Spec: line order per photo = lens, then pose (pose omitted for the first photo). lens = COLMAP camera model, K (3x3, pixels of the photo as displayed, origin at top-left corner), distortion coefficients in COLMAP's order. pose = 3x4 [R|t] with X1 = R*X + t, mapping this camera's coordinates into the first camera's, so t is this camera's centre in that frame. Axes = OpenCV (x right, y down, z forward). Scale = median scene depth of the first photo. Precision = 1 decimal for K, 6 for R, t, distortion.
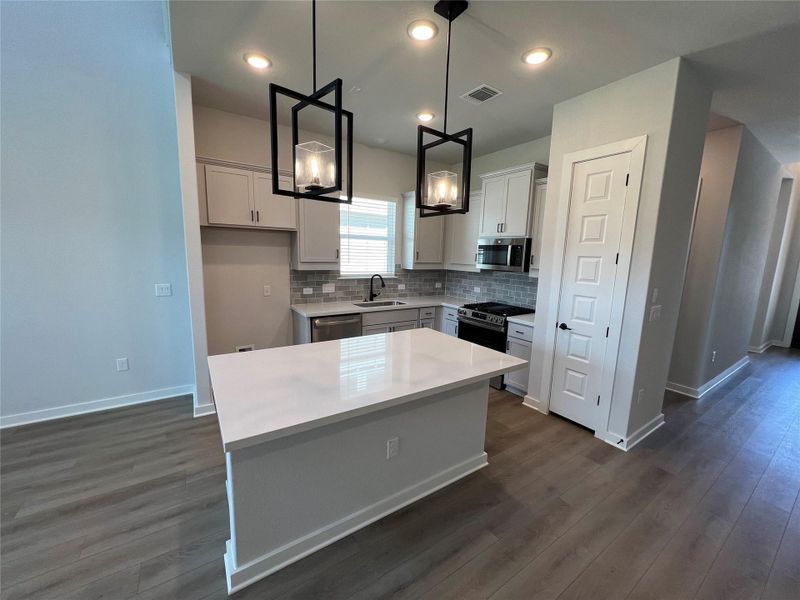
lens RADIAL K [[317.7, 0, 402.3], [0, 317.7, 301.6], [0, 0, 1]] dist [-0.007331, 0.000260]
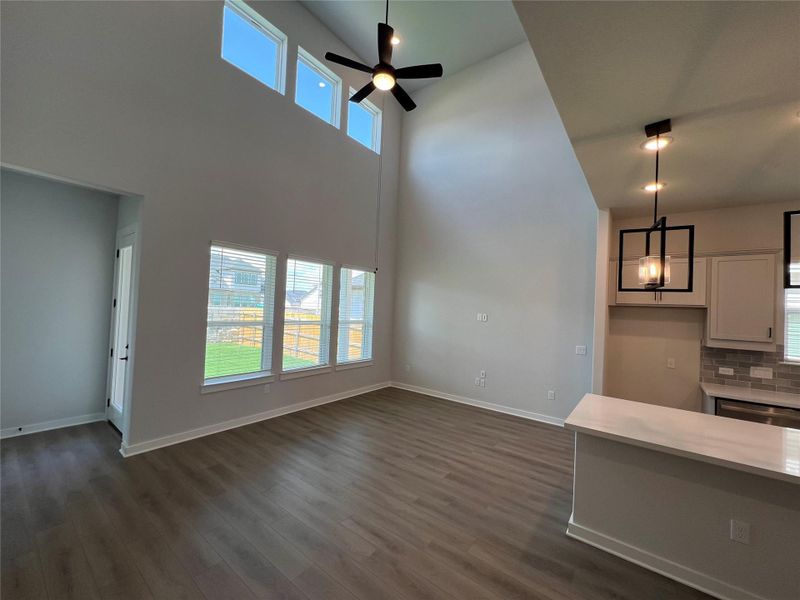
lens RADIAL K [[317.7, 0, 402.3], [0, 317.7, 301.6], [0, 0, 1]] dist [-0.007331, 0.000260]
pose [[0.325639, -0.037220, -0.944761, 0.291667], [-0.176842, 0.979194, -0.099531, 0.028204], [0.928809, 0.199485, 0.312282, -0.204041]]
